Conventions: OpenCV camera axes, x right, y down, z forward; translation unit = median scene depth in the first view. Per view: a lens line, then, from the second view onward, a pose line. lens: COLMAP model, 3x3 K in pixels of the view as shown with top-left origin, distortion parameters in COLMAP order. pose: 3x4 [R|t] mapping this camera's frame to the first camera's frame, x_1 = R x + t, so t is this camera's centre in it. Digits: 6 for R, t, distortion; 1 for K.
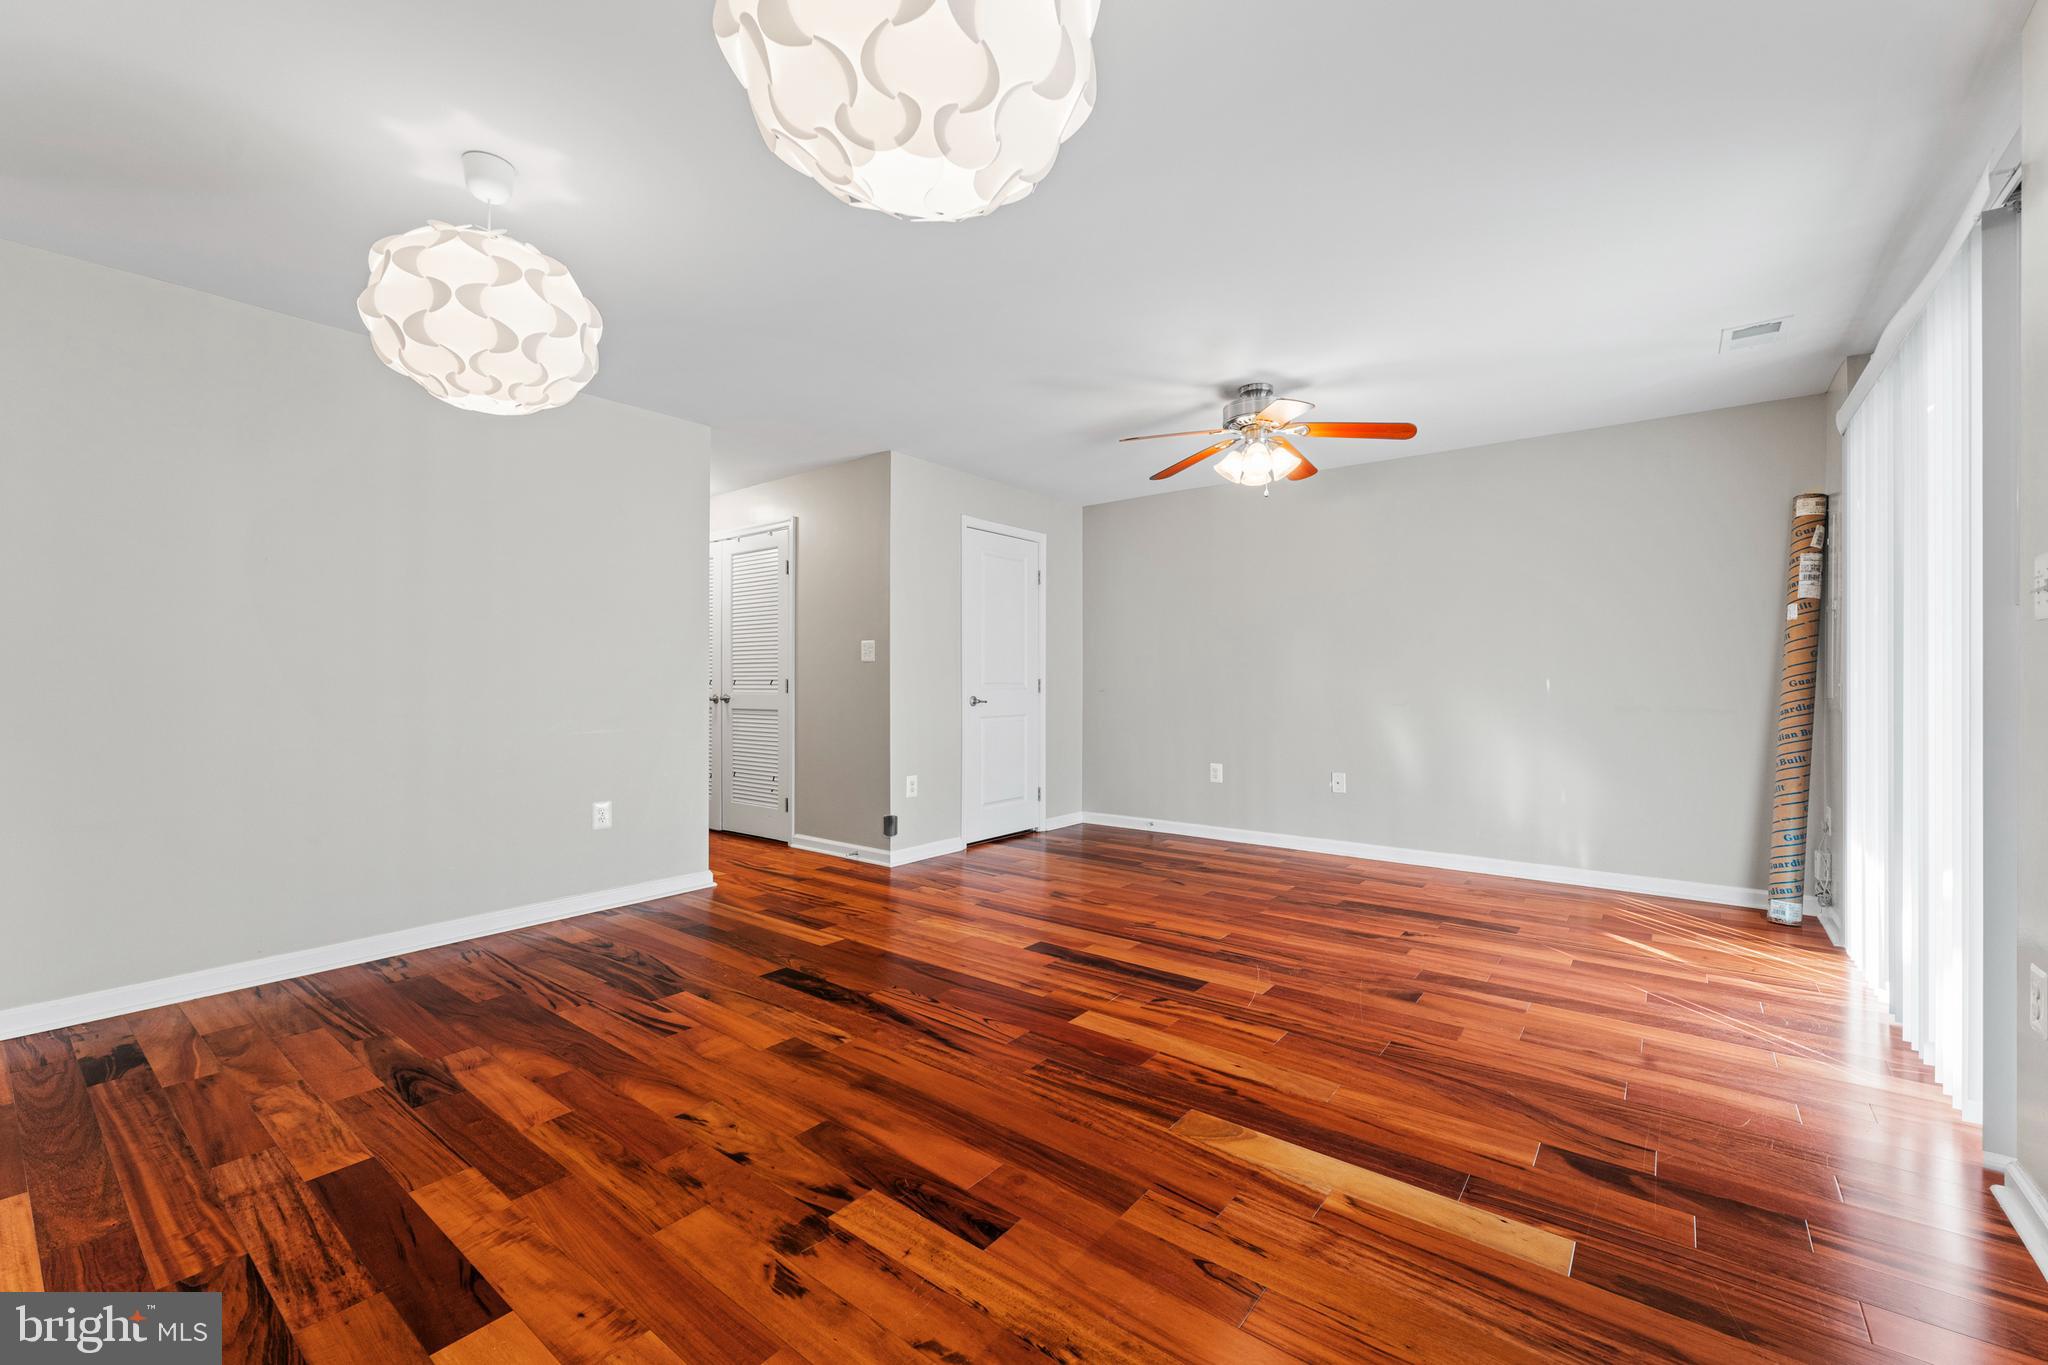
lens RADIAL K [[822.2, 0, 1020.8], [0, 822.2, 684.5], [0, 0, 1]] dist [0.002129, -0.000662]
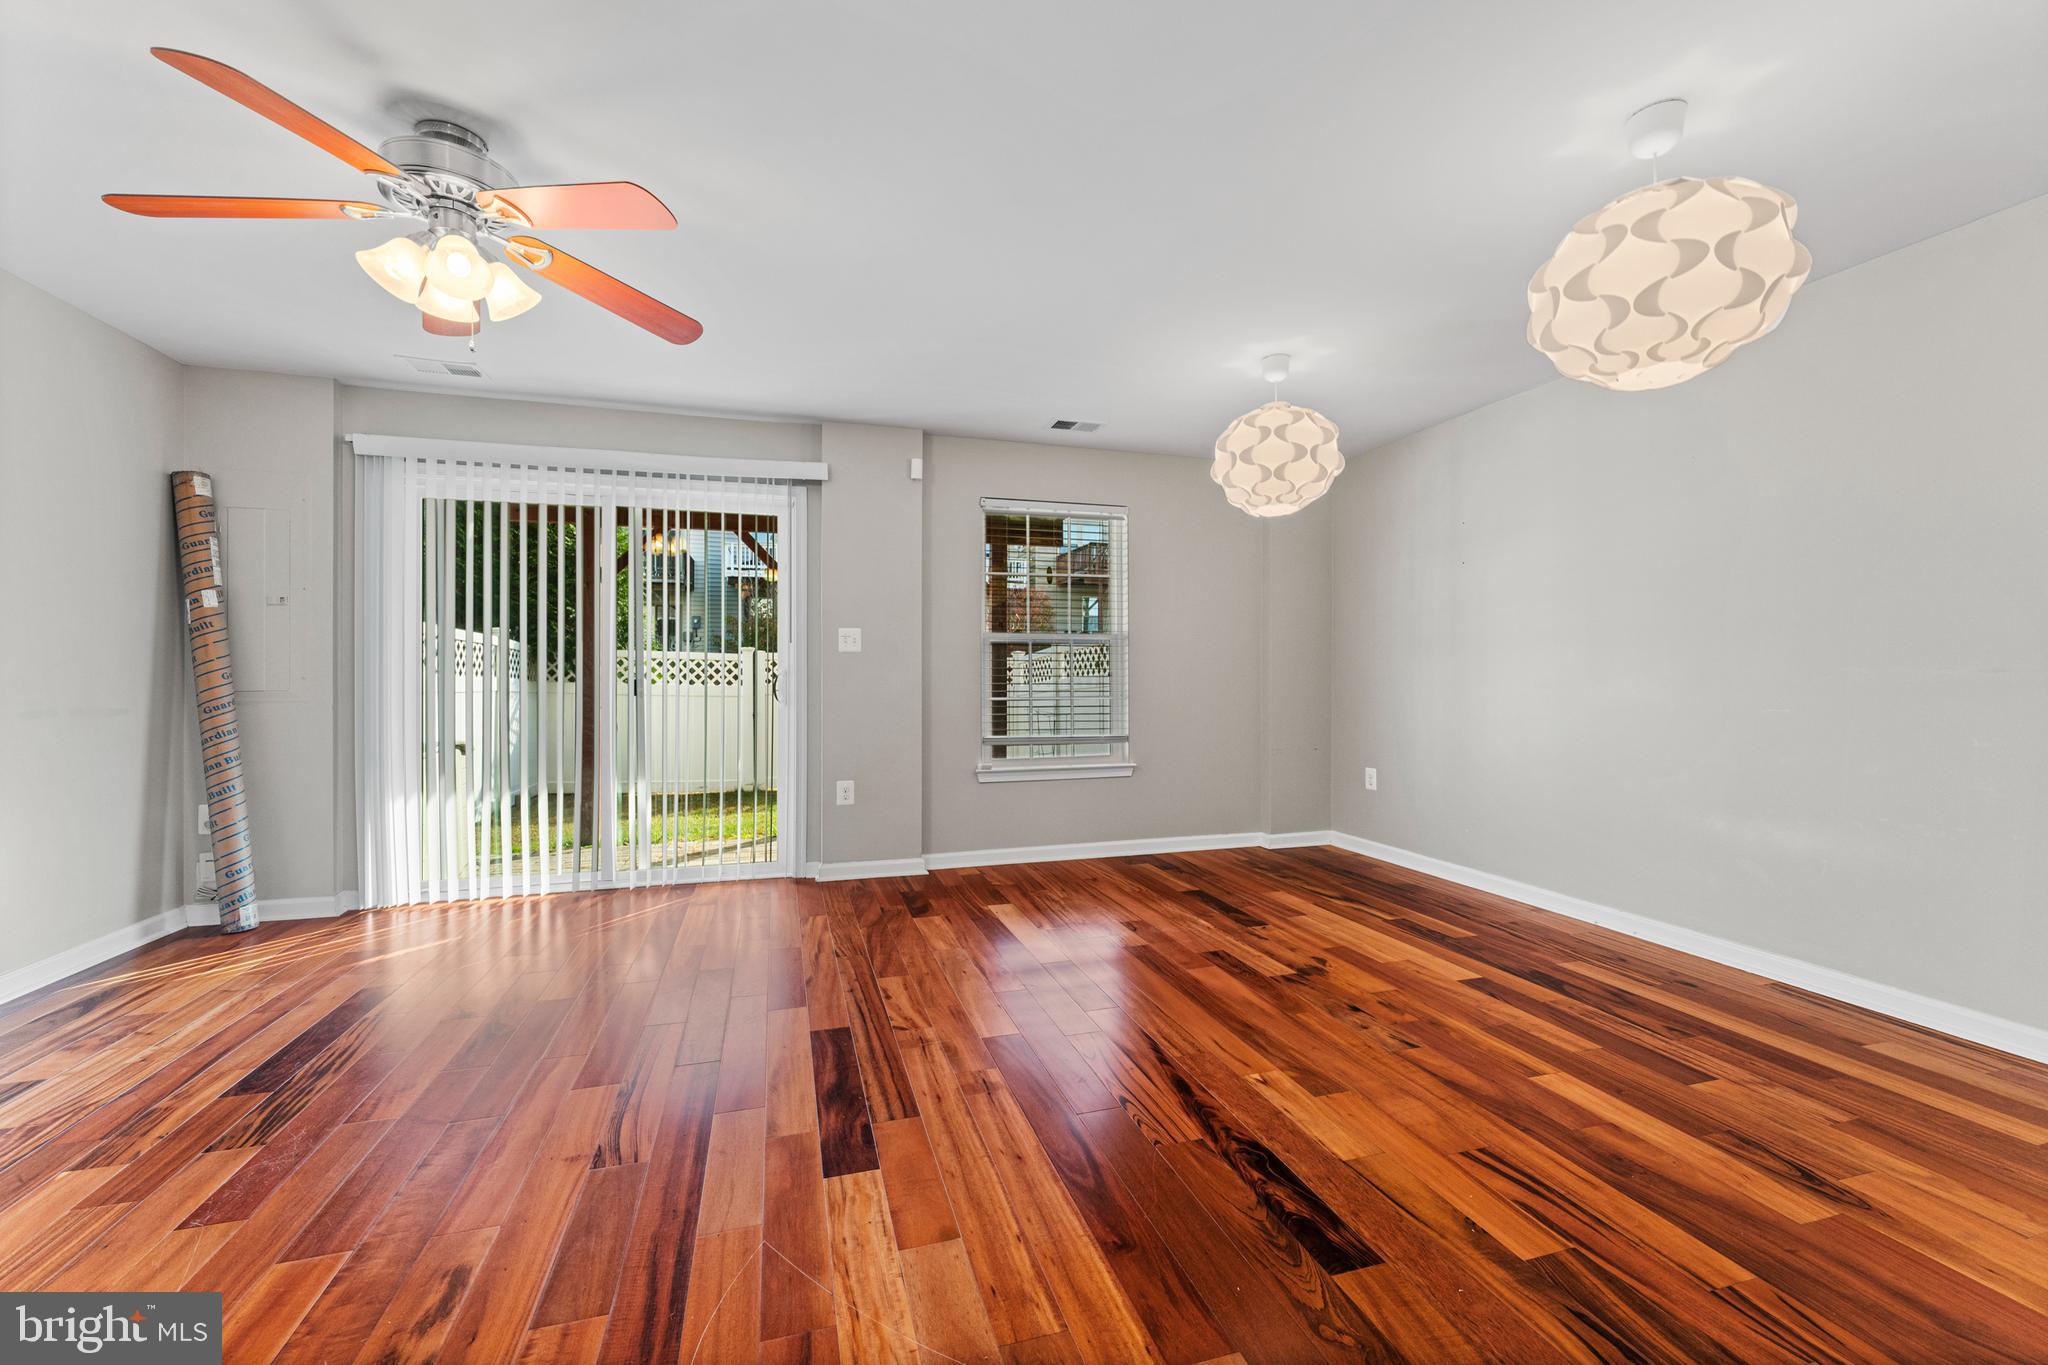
lens RADIAL K [[822.2, 0, 1021.3], [0, 822.2, 676.0], [0, 0, 1]] dist [0.002129, -0.000662]
pose [[-0.815790, -0.002174, 0.578345, -0.580067], [-0.000699, 0.999996, 0.002773, -0.006581], [-0.578348, 0.001858, -0.815788, 2.089751]]
